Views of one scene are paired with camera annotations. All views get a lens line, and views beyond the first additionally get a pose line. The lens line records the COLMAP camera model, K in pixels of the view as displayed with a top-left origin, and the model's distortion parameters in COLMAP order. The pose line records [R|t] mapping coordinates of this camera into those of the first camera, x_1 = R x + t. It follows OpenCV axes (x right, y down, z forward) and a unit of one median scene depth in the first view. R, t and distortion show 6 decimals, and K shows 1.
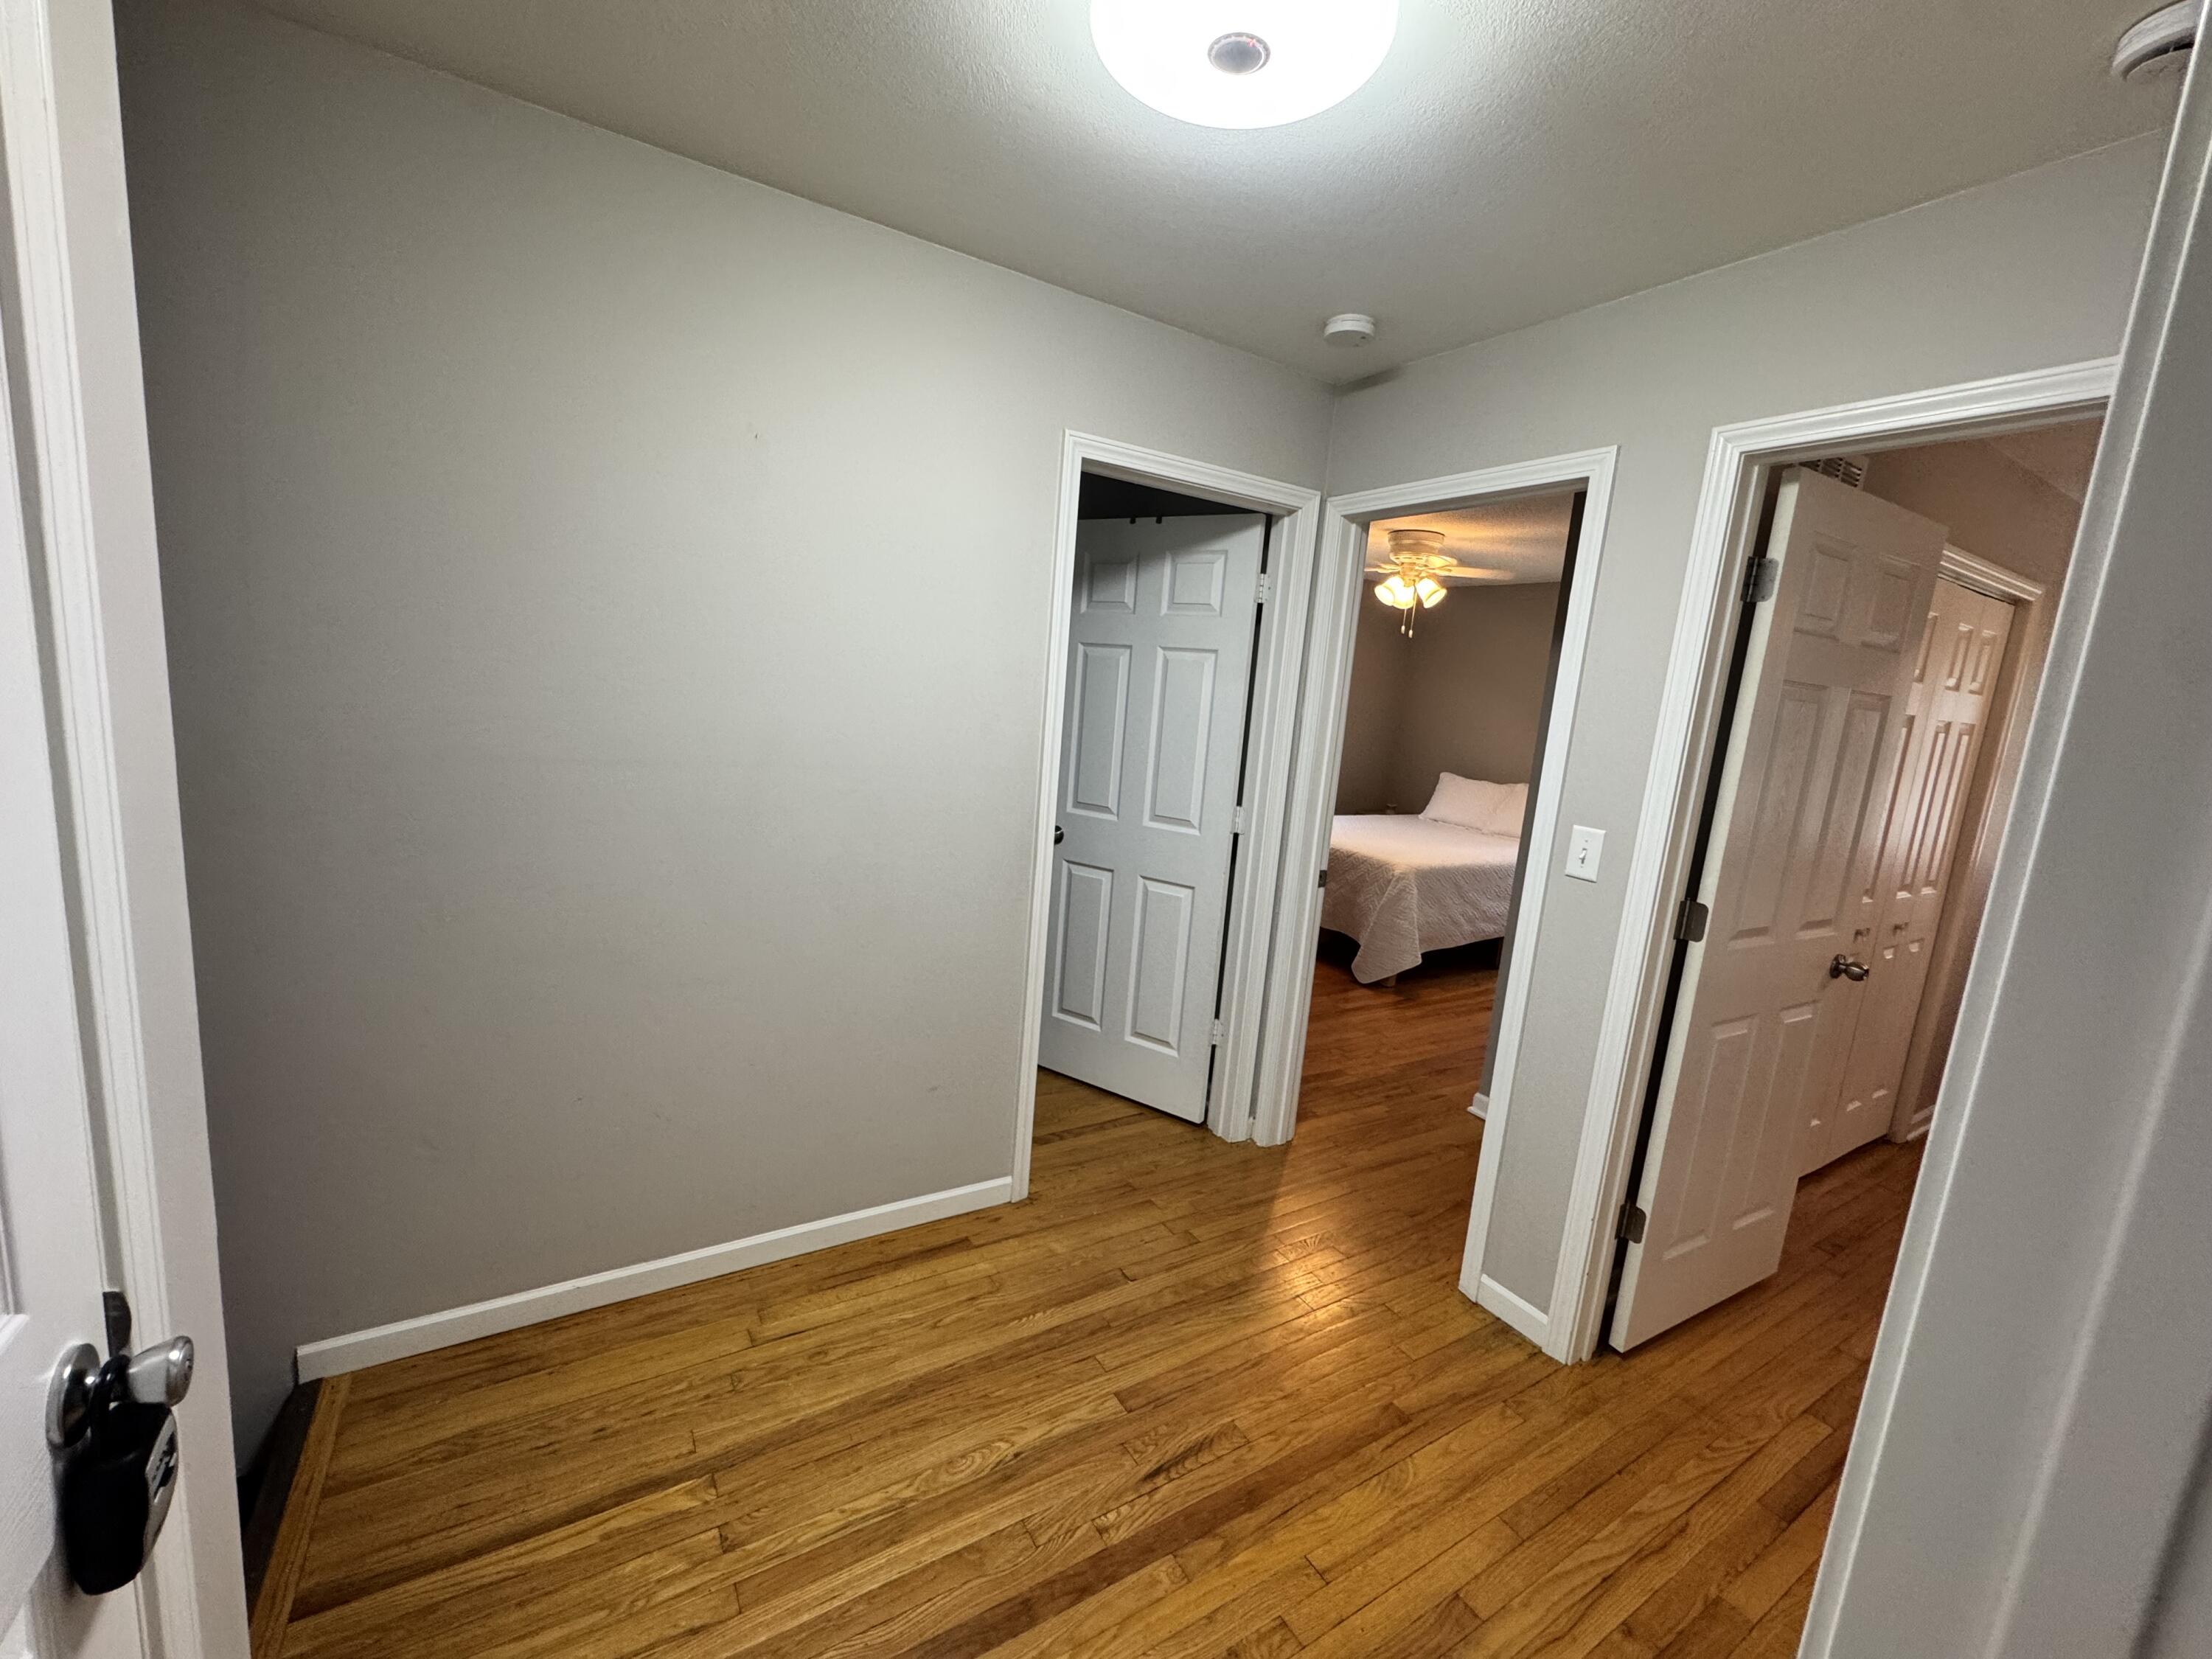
lens RADIAL K [[879.9, 0, 1104.8], [0, 879.9, 824.8], [0, 0, 1]] dist [-0.009041, 0.000210]
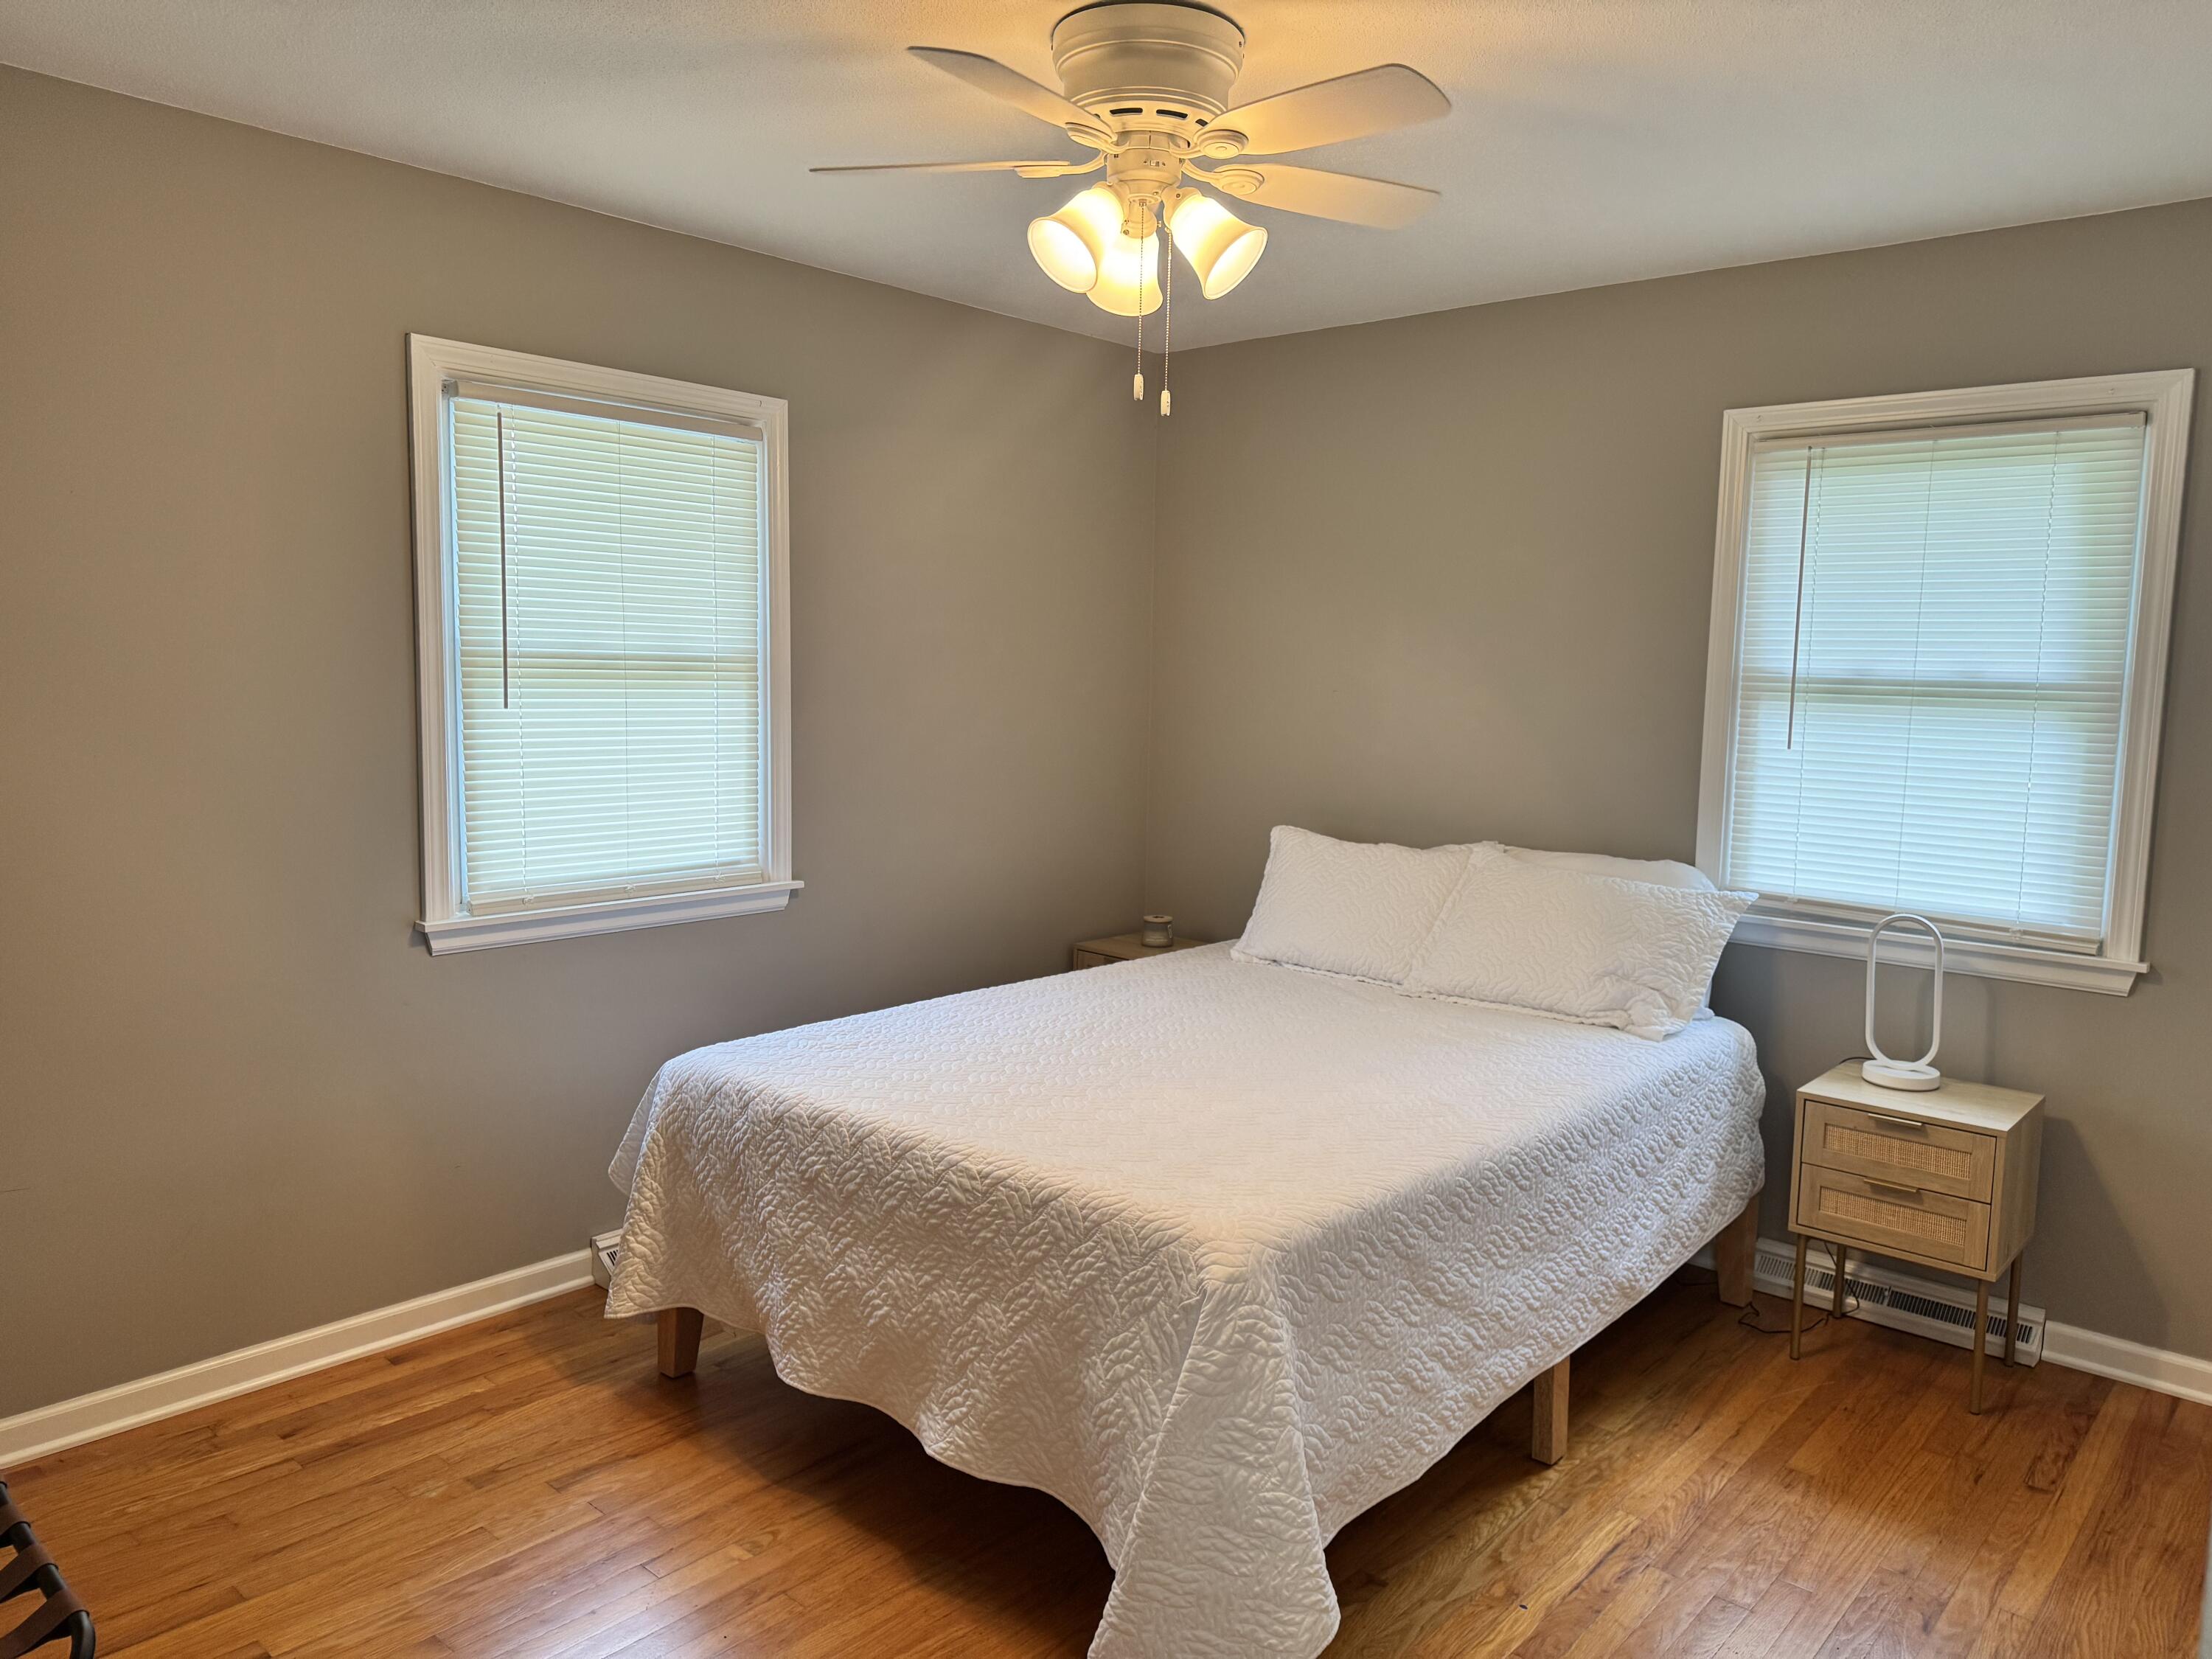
lens RADIAL K [[1542.9, 0, 1106.0], [0, 1542.9, 829.5], [0, 0, 1]] dist [0.003440, 0.001147]
pose [[0.952520, -0.091828, 0.290300, 0.170410], [0.102776, 0.994446, -0.022661, -0.068148], [-0.286607, 0.051421, 0.956667, 0.531837]]
